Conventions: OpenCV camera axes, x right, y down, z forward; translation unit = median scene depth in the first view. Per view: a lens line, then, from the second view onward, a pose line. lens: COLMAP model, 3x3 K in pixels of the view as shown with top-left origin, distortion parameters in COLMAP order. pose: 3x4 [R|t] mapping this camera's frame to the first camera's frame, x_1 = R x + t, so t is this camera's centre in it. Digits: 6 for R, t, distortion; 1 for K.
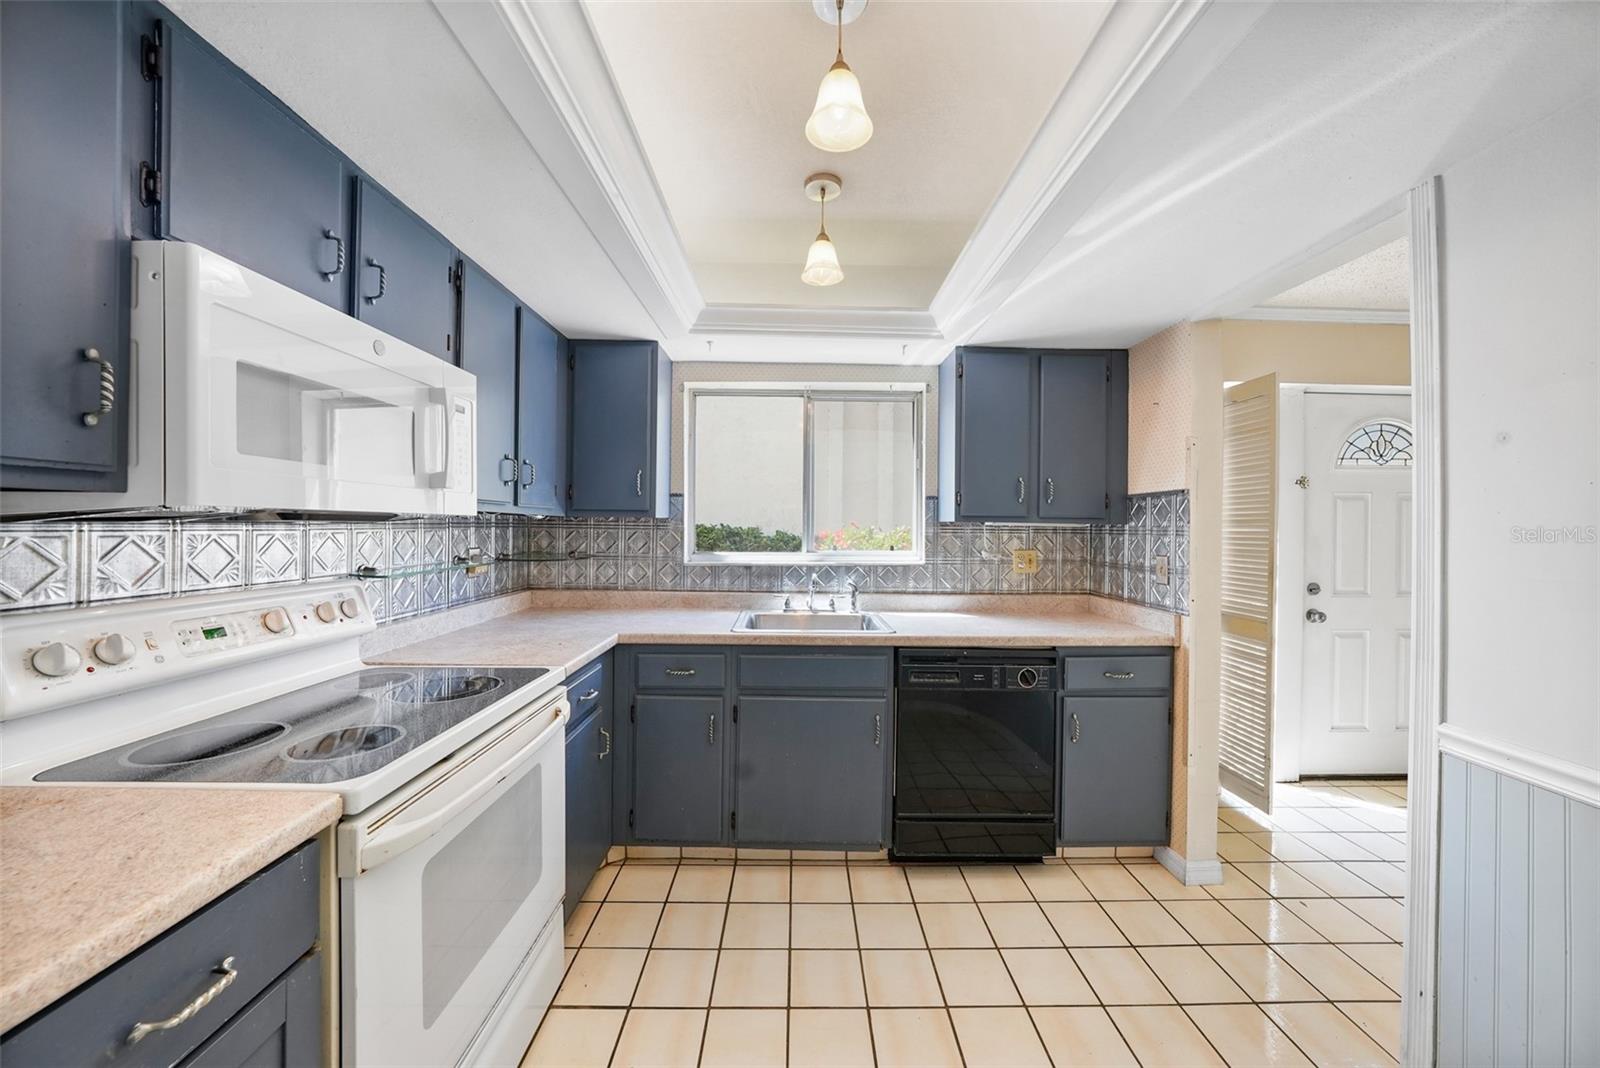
lens RADIAL K [[562.6, 0, 797.8], [0, 562.6, 537.7], [0, 0, 1]] dist [-0.018952, -0.000048]
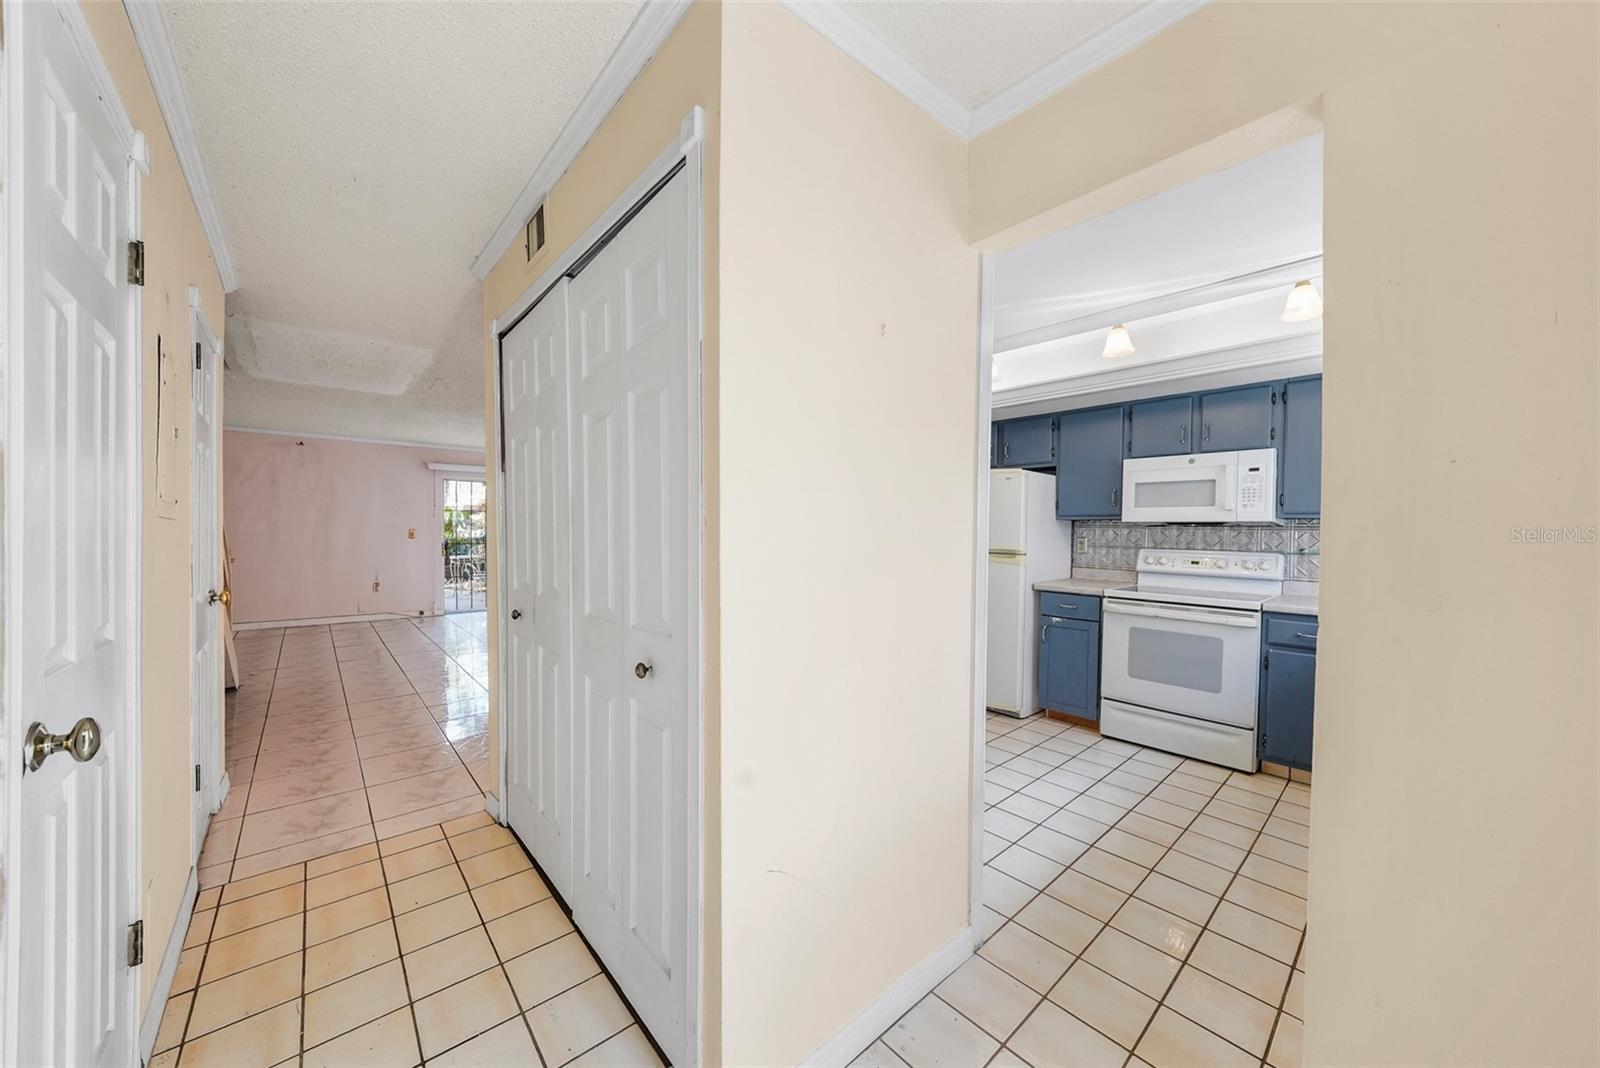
lens RADIAL K [[562.6, 0, 797.8], [0, 562.6, 537.7], [0, 0, 1]] dist [-0.018952, -0.000048]
pose [[-0.749390, -0.007534, -0.662087, 2.695087], [-0.032097, 0.999173, 0.024960, 0.032648], [0.661351, 0.039956, -0.749012, 1.922925]]
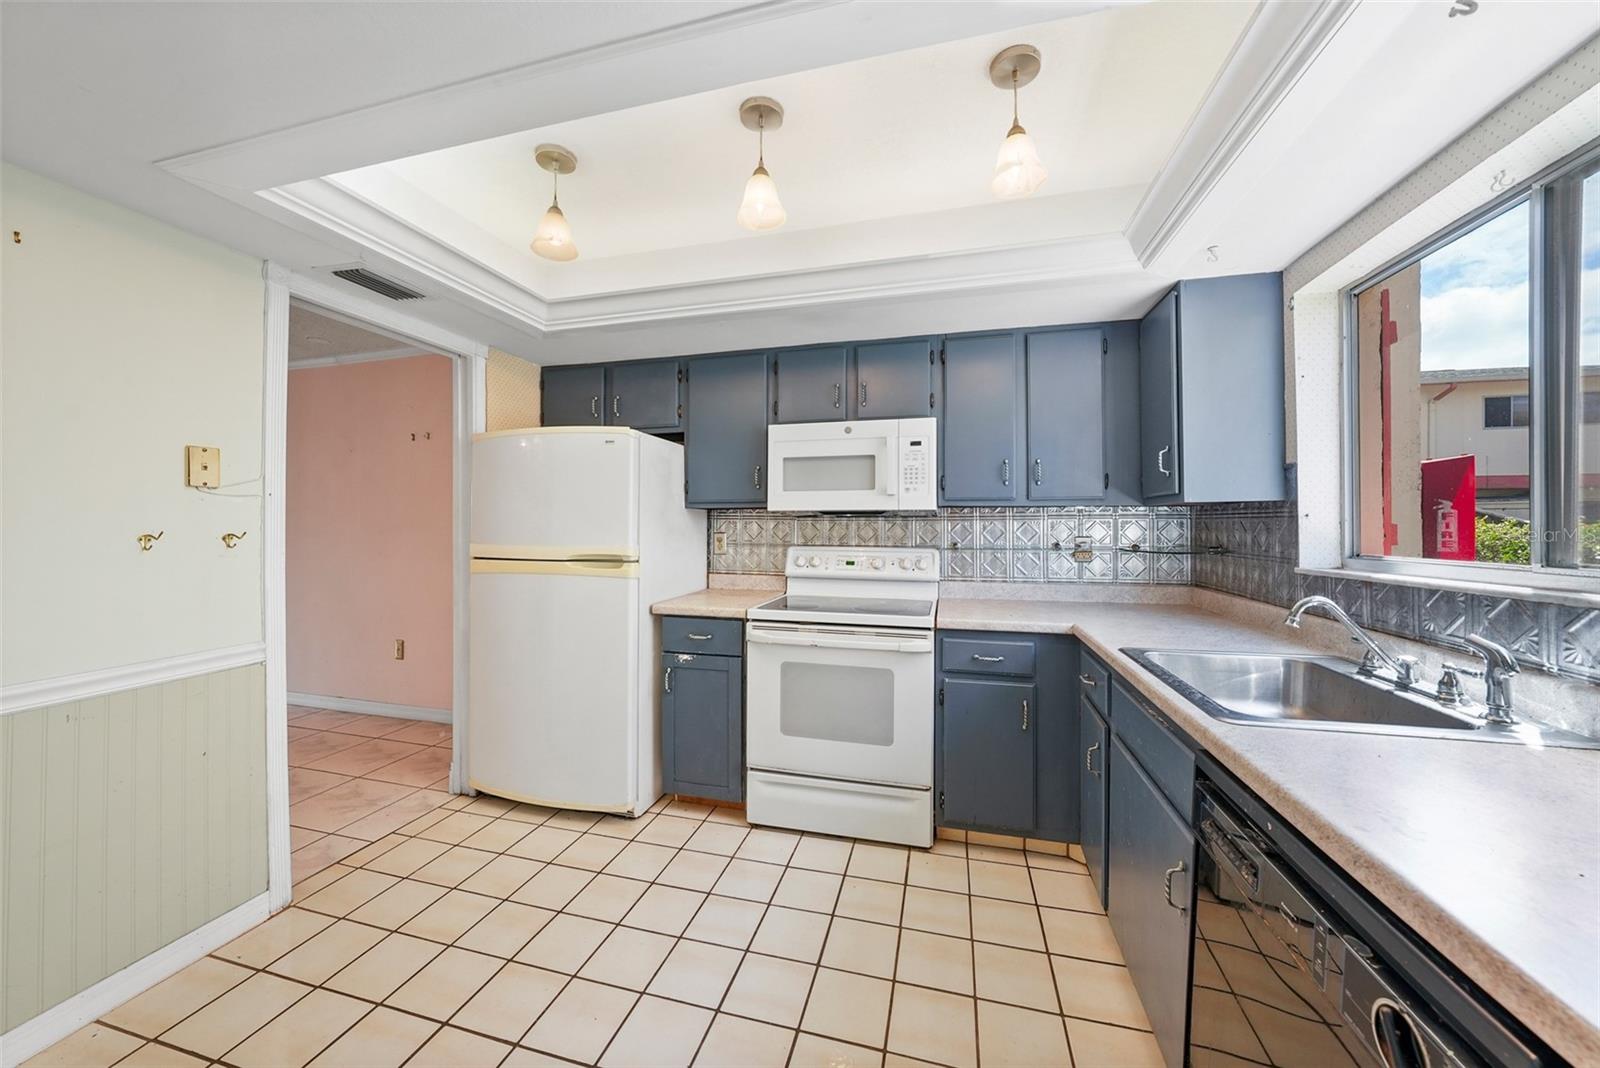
lens RADIAL K [[562.6, 0, 797.8], [0, 562.6, 537.7], [0, 0, 1]] dist [-0.018952, -0.000048]
pose [[-0.258391, 0.010966, -0.965978, 1.392874], [-0.024296, 0.999545, 0.017846, 0.028591], [0.965735, 0.028081, -0.258007, 1.468902]]
